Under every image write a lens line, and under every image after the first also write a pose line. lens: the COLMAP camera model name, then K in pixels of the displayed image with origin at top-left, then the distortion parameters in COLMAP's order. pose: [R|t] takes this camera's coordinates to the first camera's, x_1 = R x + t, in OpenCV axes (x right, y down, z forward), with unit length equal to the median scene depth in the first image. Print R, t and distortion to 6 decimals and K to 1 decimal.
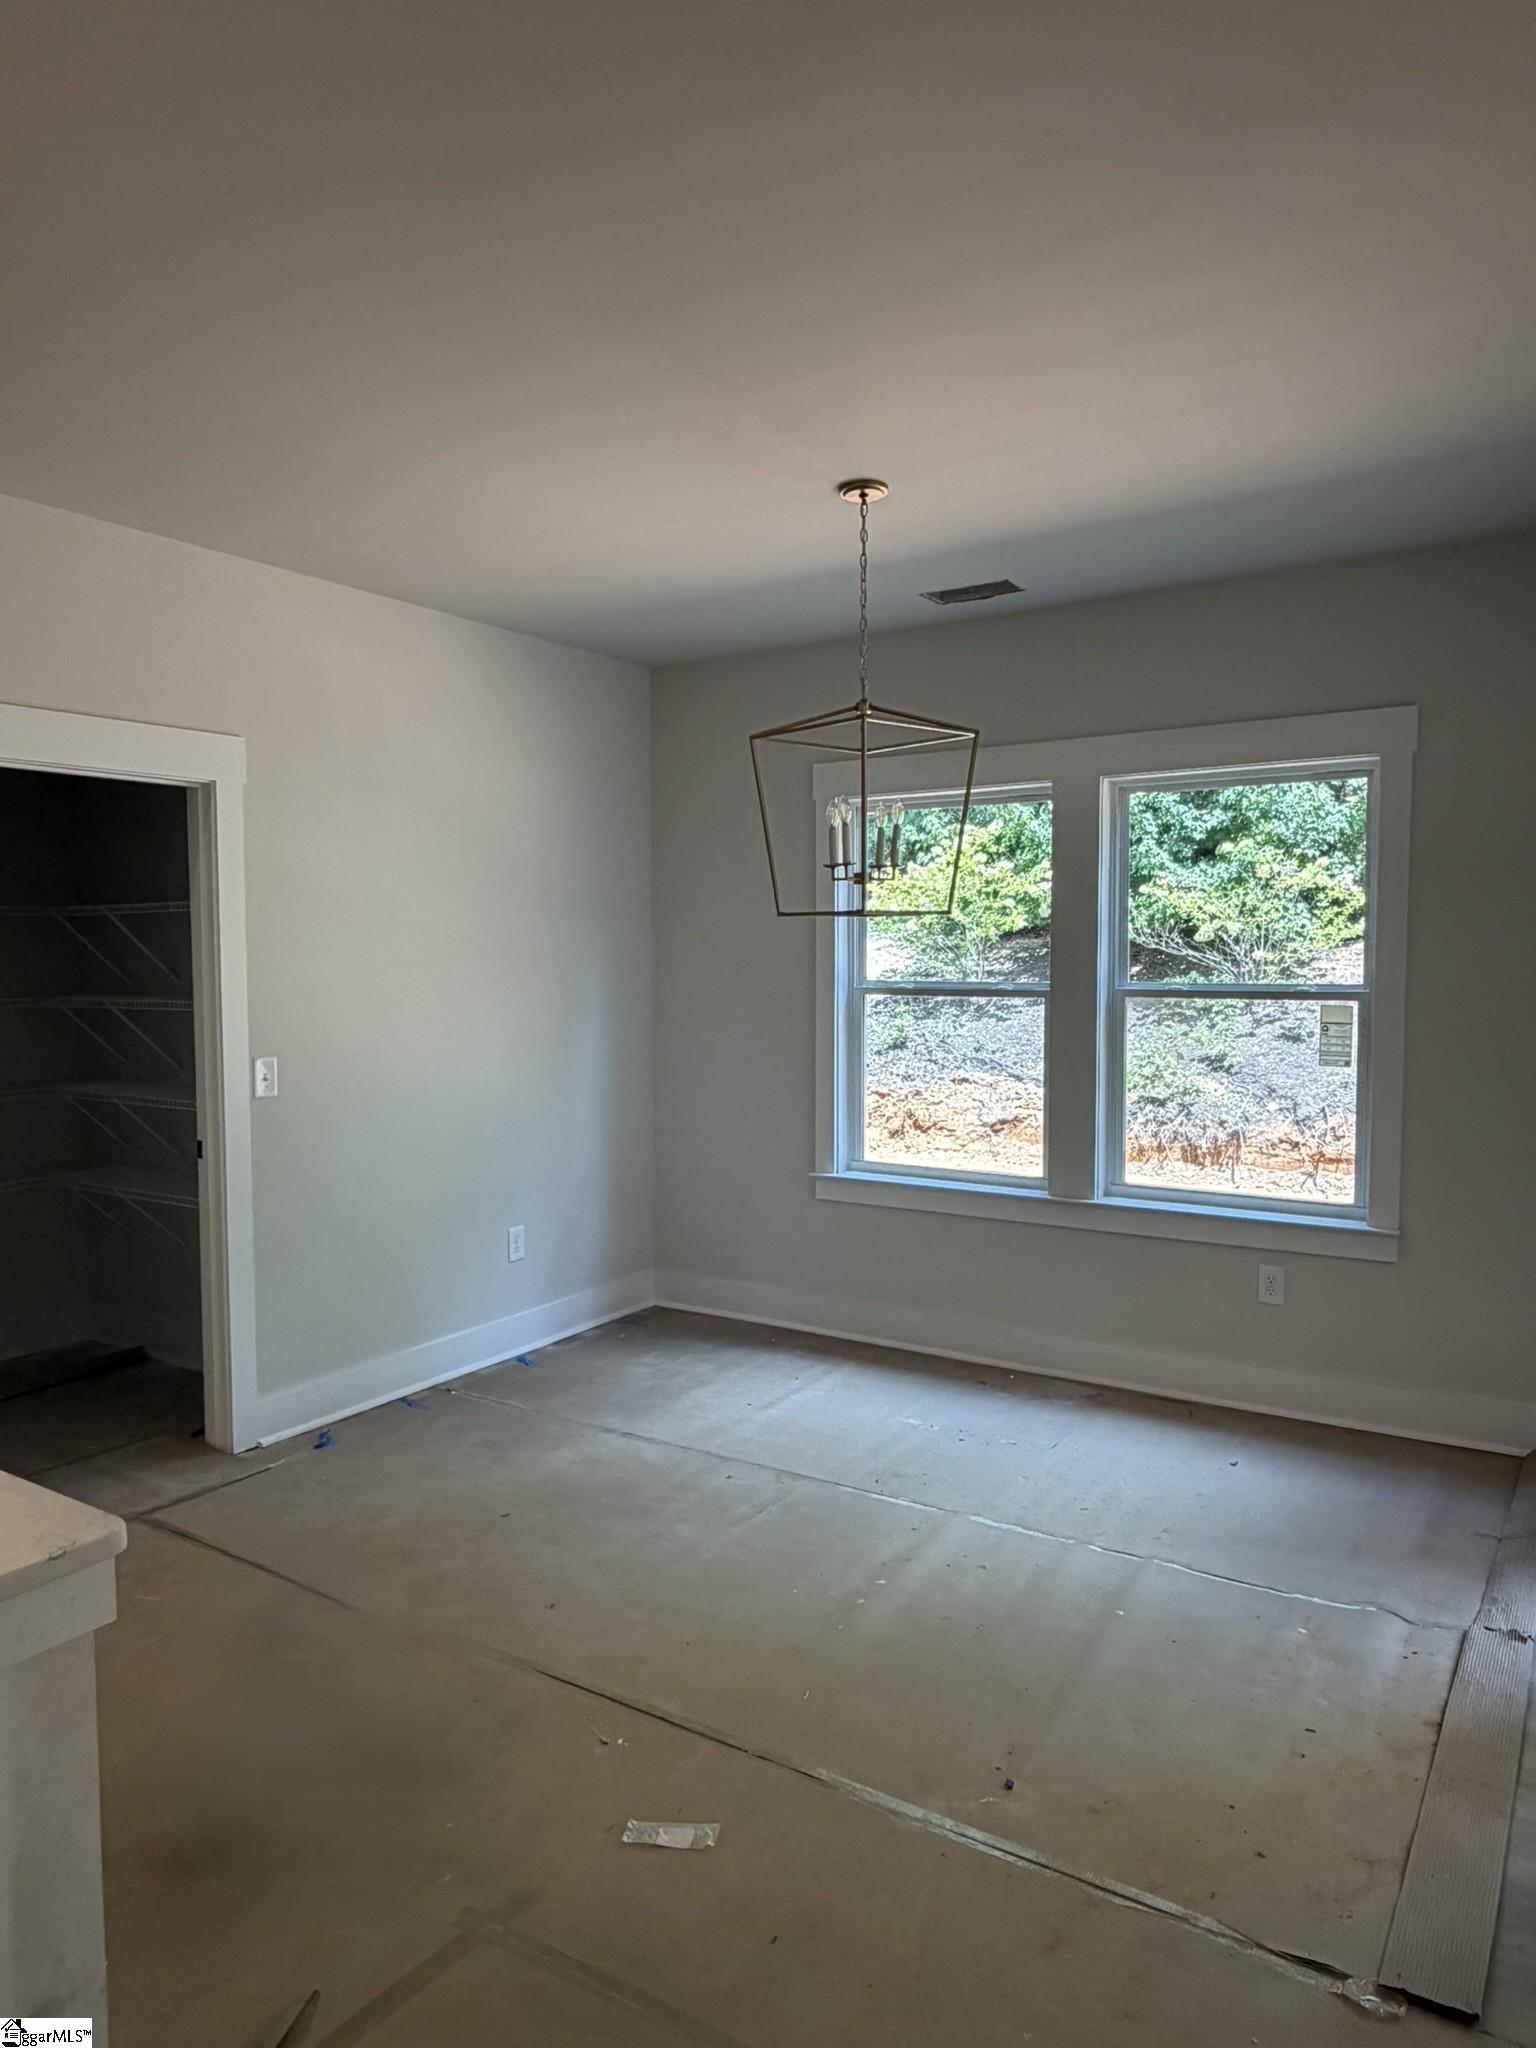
lens RADIAL K [[1344.1, 0, 774.0], [0, 1344.1, 1026.2], [0, 0, 1]] dist [-0.001177, -0.002738]
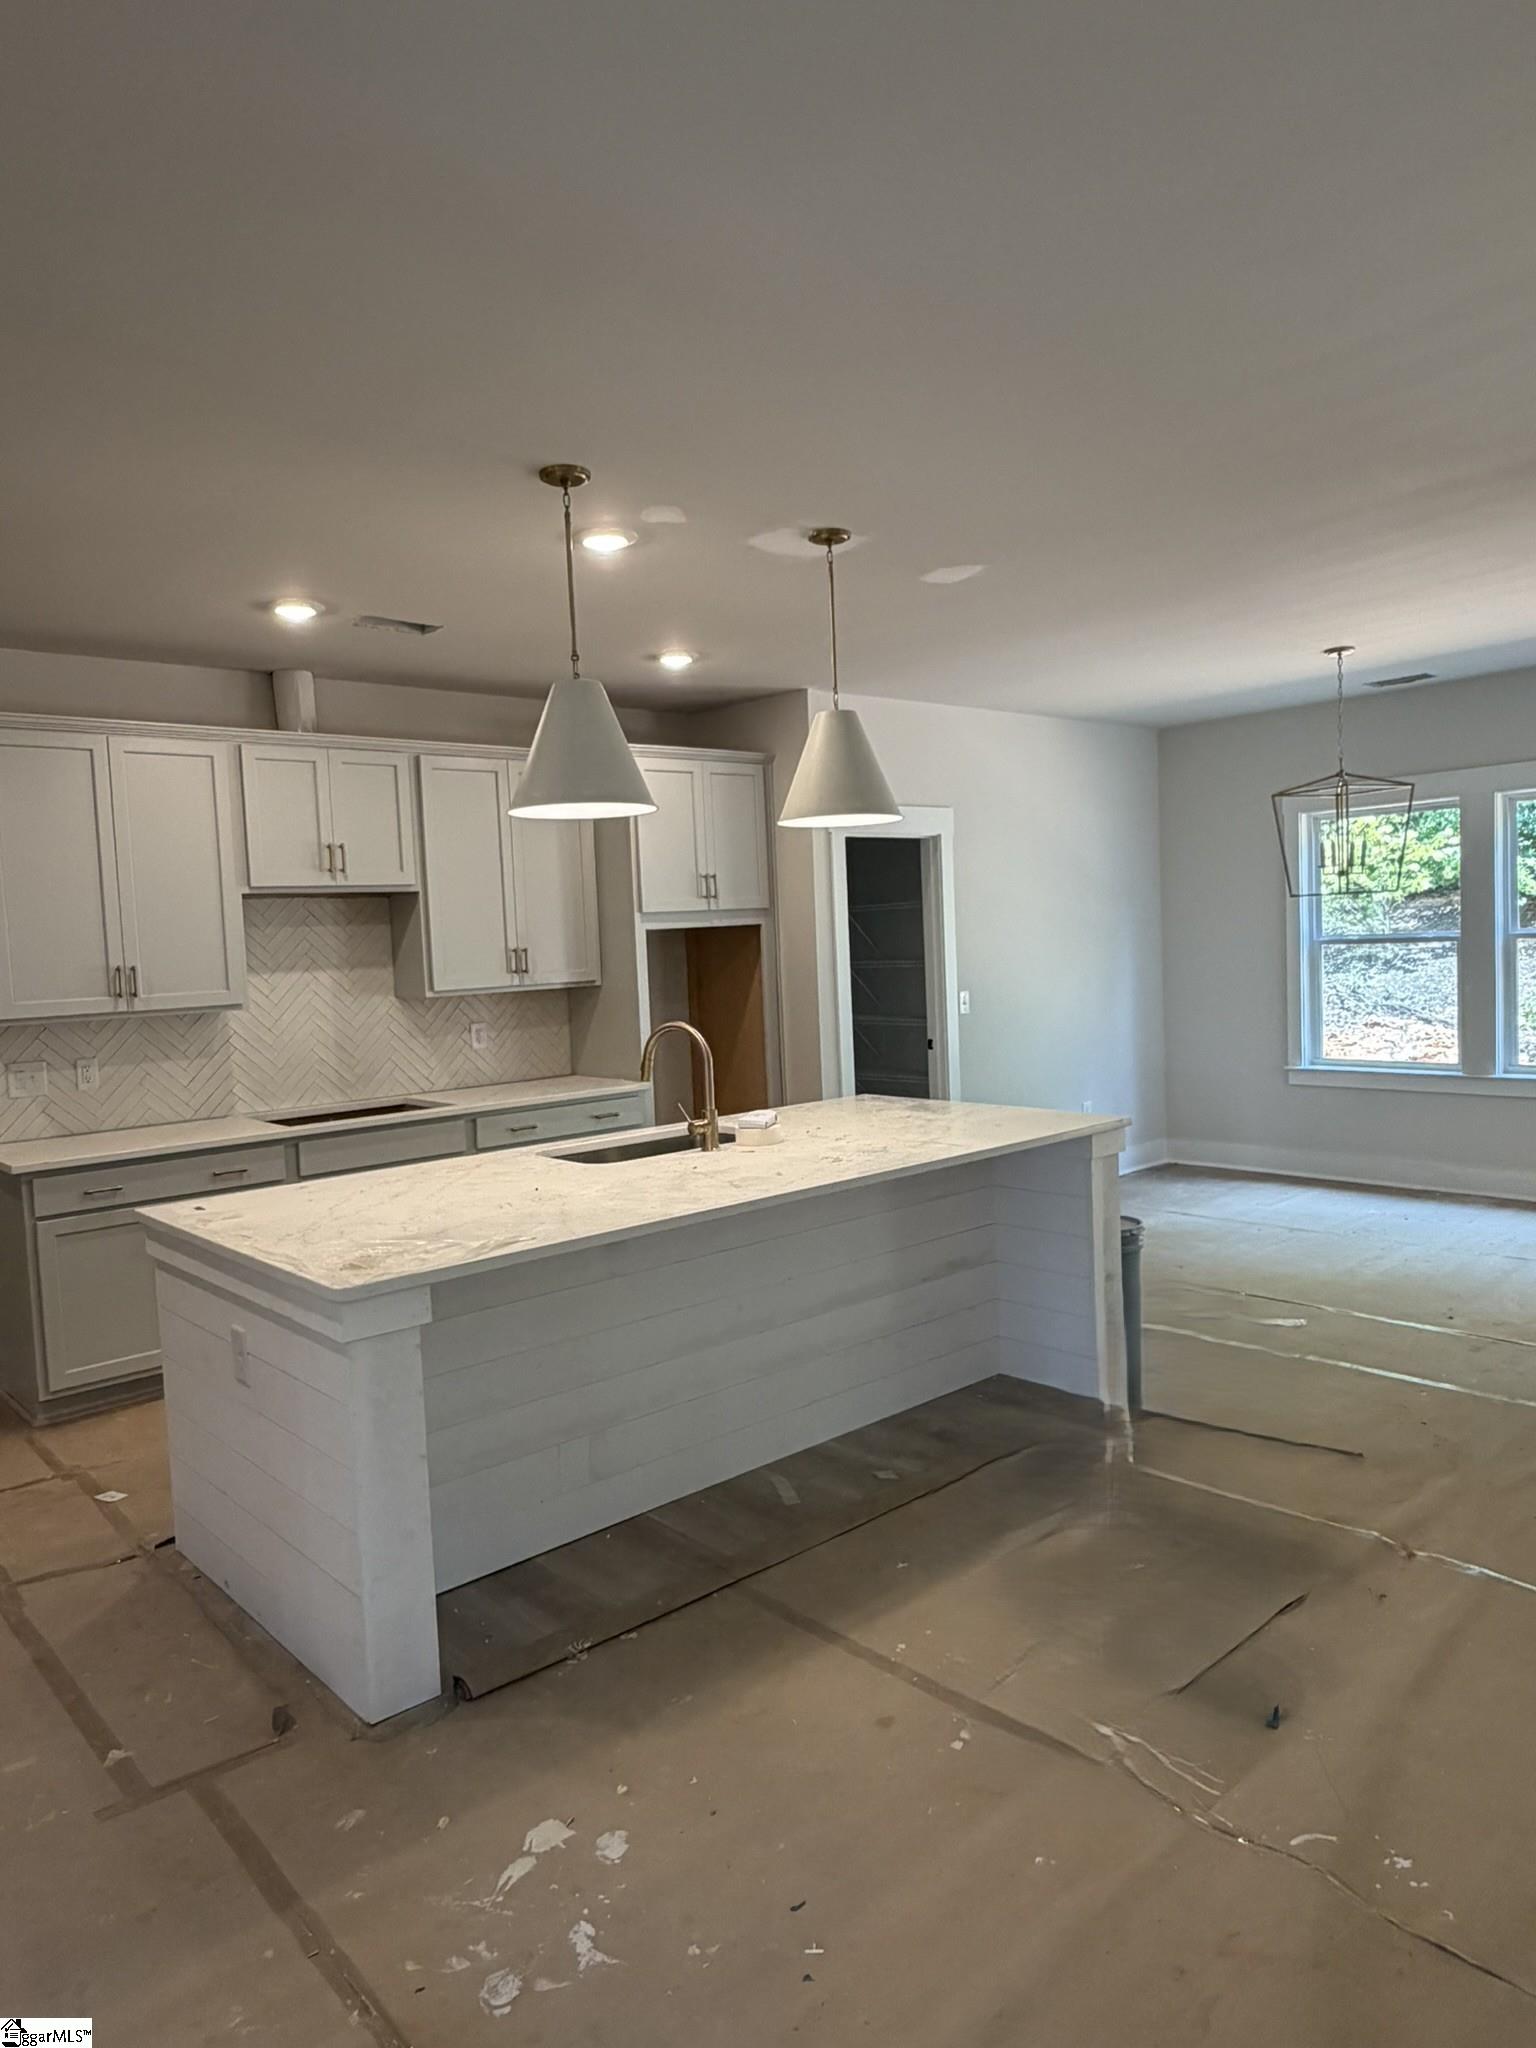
lens RADIAL K [[1344.1, 0, 765.7], [0, 1344.1, 1018.5], [0, 0, 1]] dist [-0.001177, -0.002738]
pose [[0.963558, -0.021307, -0.266651, -0.063404], [0.024505, 0.999662, 0.008672, 0.014309], [0.266376, -0.014891, 0.963754, -0.286391]]
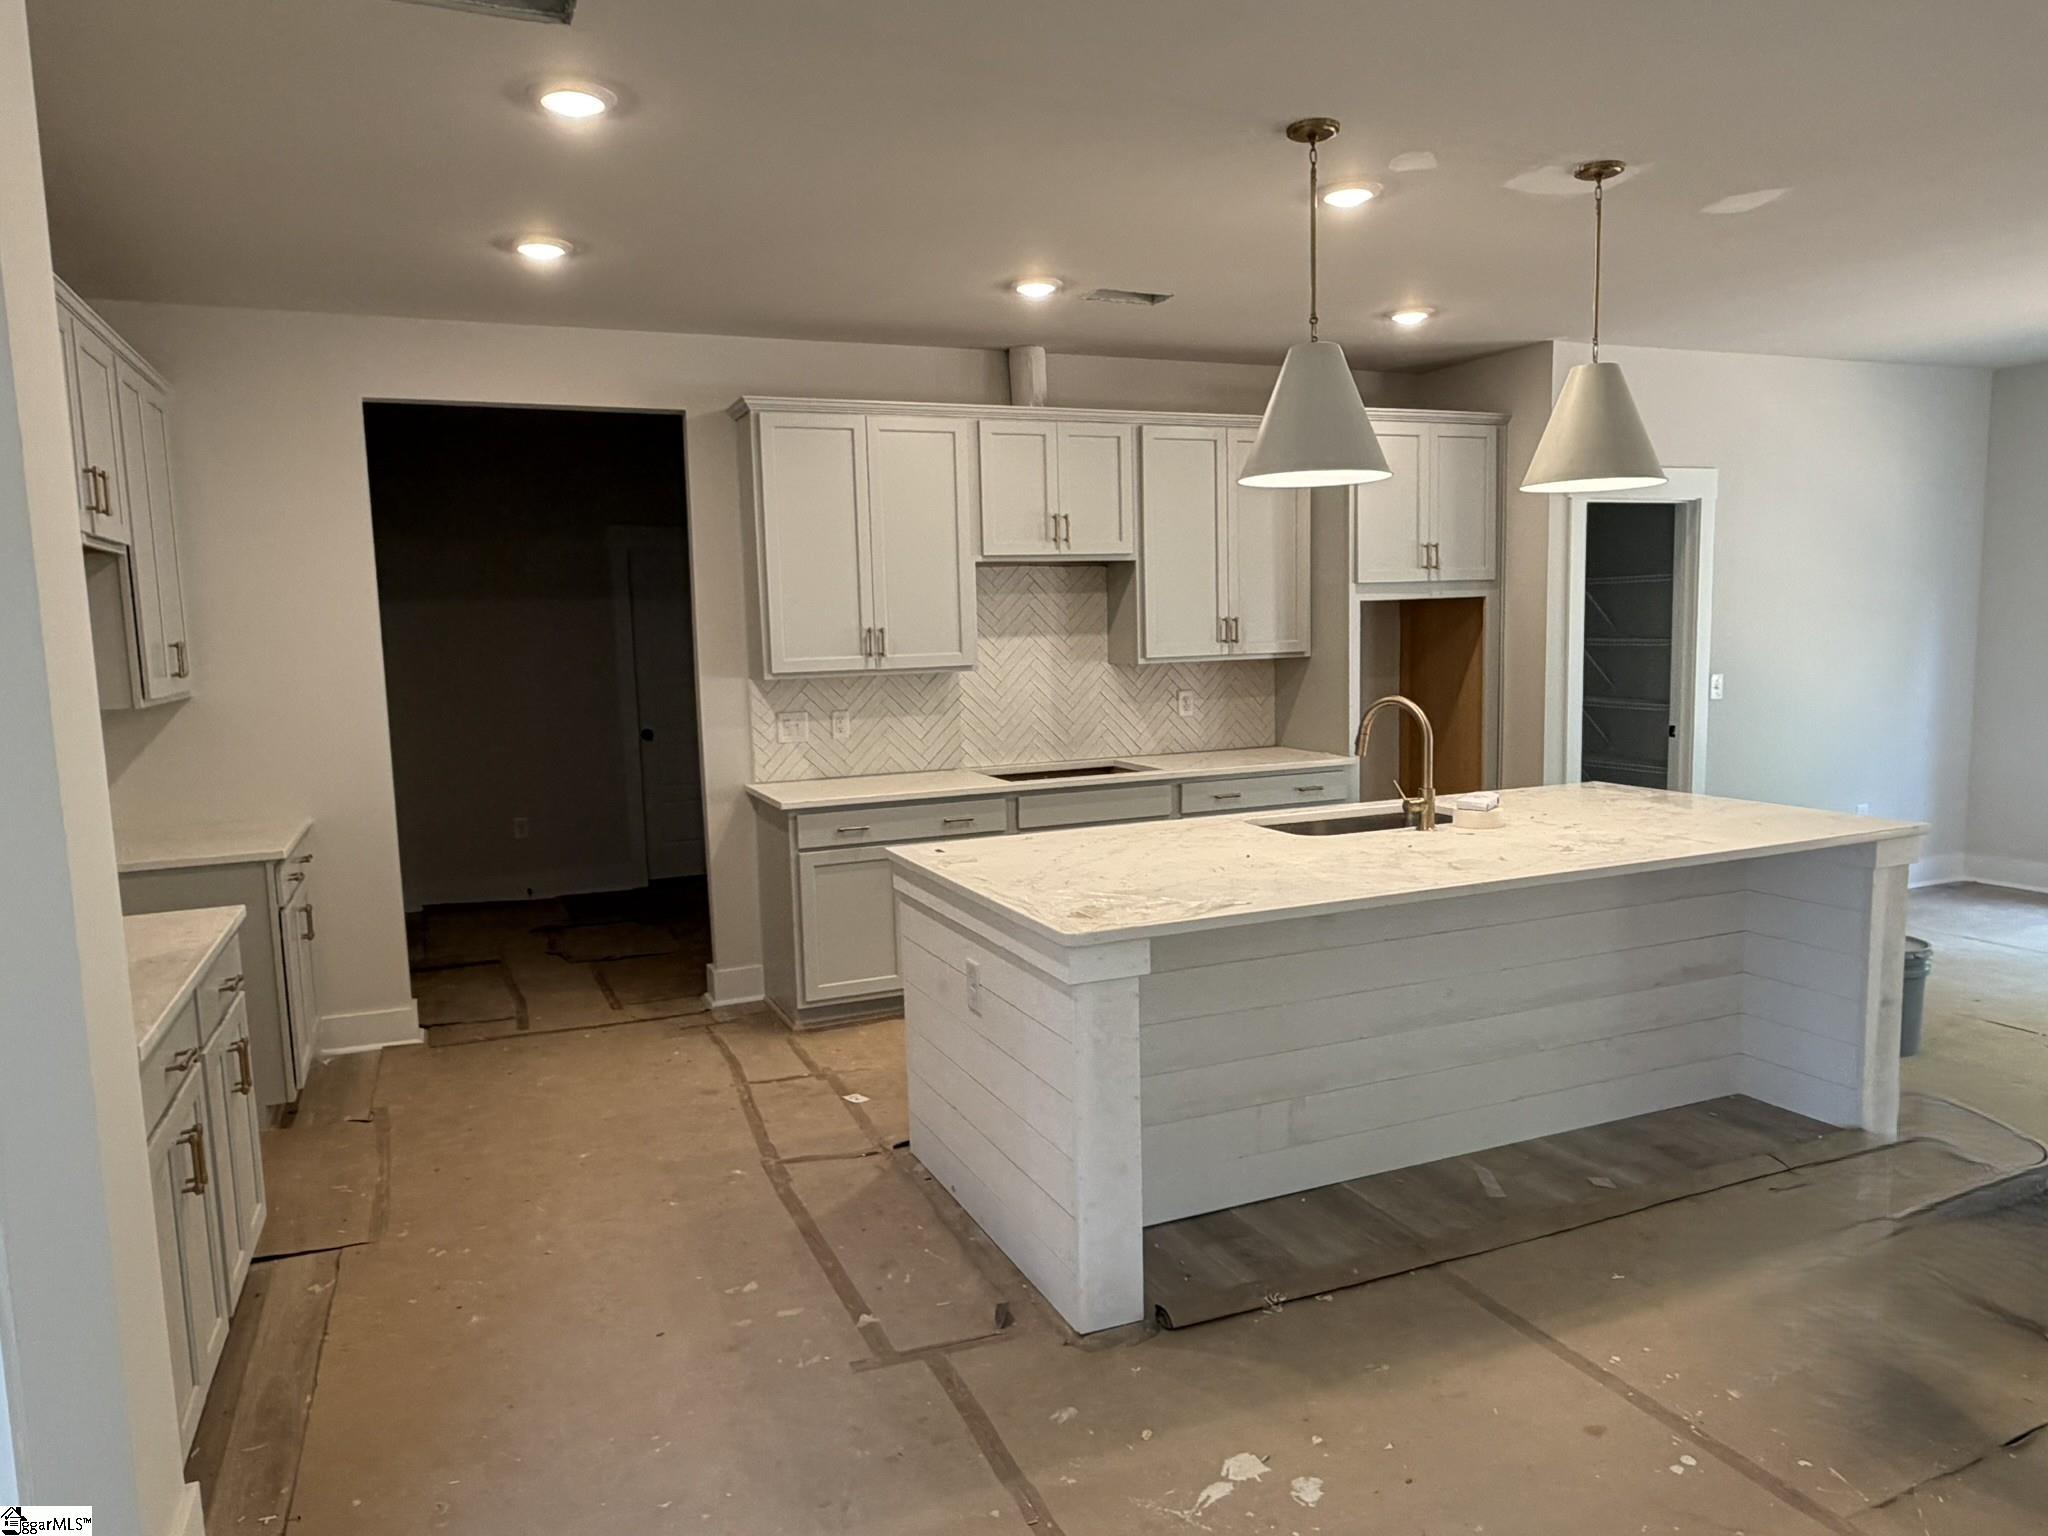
lens RADIAL K [[1344.1, 0, 1014.3], [0, 1344.1, 775.1], [0, 0, 1]] dist [-0.001177, -0.002738]
pose [[0.827903, 0.045687, -0.559008, -0.068549], [-0.007960, 0.997534, 0.069737, 0.014590], [0.560815, -0.053286, 0.826225, -0.293013]]
